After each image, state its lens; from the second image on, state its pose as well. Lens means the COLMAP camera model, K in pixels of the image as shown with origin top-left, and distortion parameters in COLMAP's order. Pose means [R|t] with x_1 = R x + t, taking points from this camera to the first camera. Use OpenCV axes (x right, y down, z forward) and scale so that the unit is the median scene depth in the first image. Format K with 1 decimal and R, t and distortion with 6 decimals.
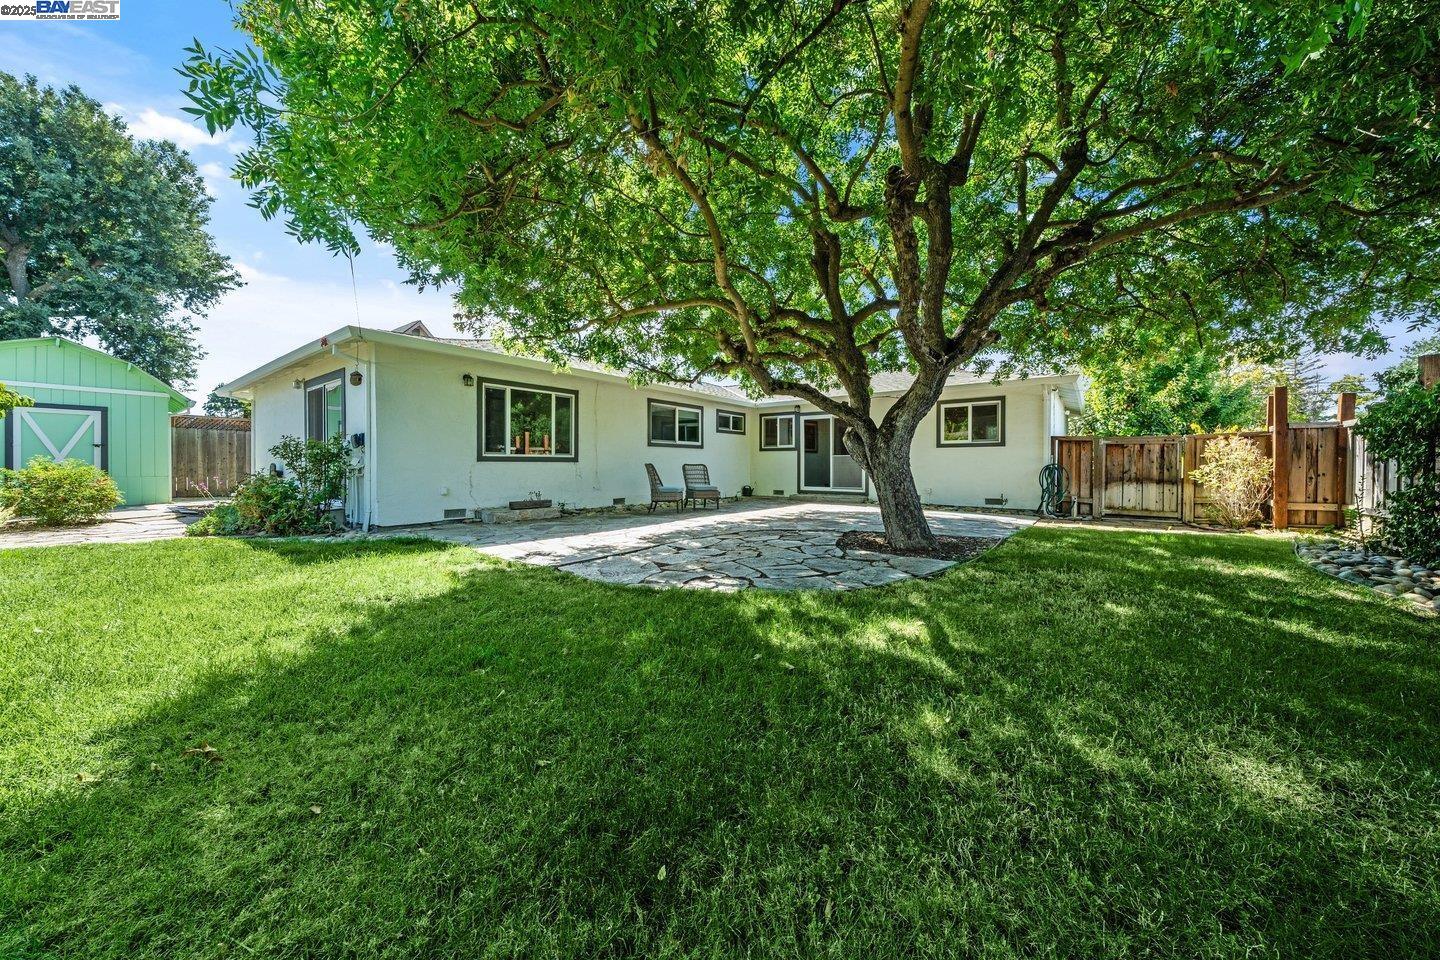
lens RADIAL K [[495.6, 0, 712.2], [0, 495.6, 472.0], [0, 0, 1]] dist [-0.004240, 0.000070]
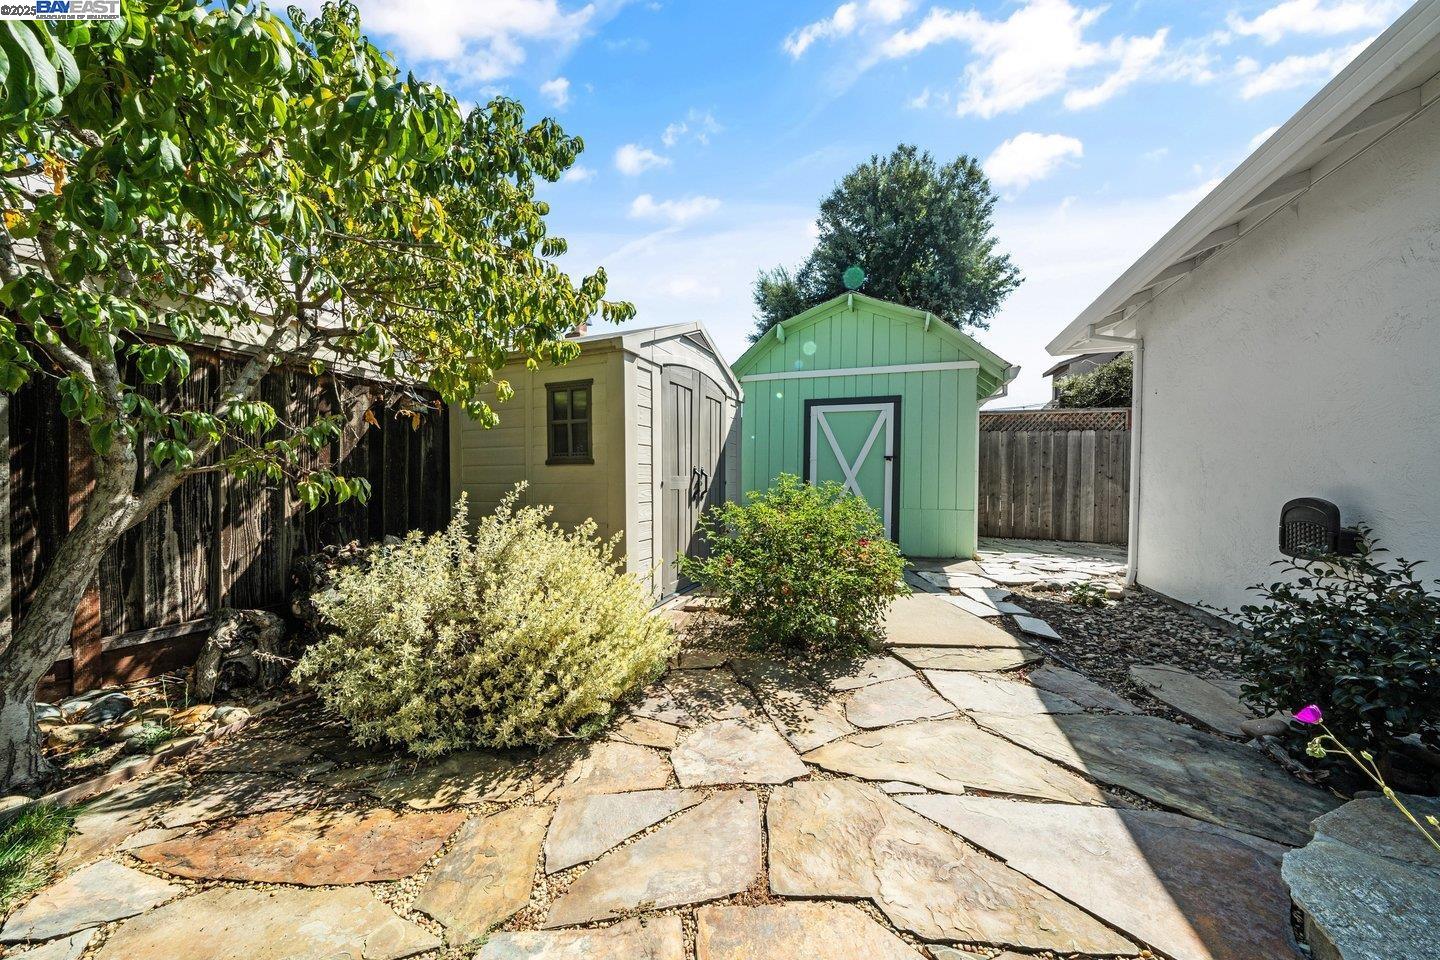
lens RADIAL K [[495.6, 0, 712.2], [0, 495.6, 472.0], [0, 0, 1]] dist [-0.004240, 0.000070]
pose [[0.287012, -0.003402, -0.957921, -0.361125], [-0.027035, 0.999567, -0.011650, -0.011190], [0.957545, 0.029241, 0.286795, 0.307982]]
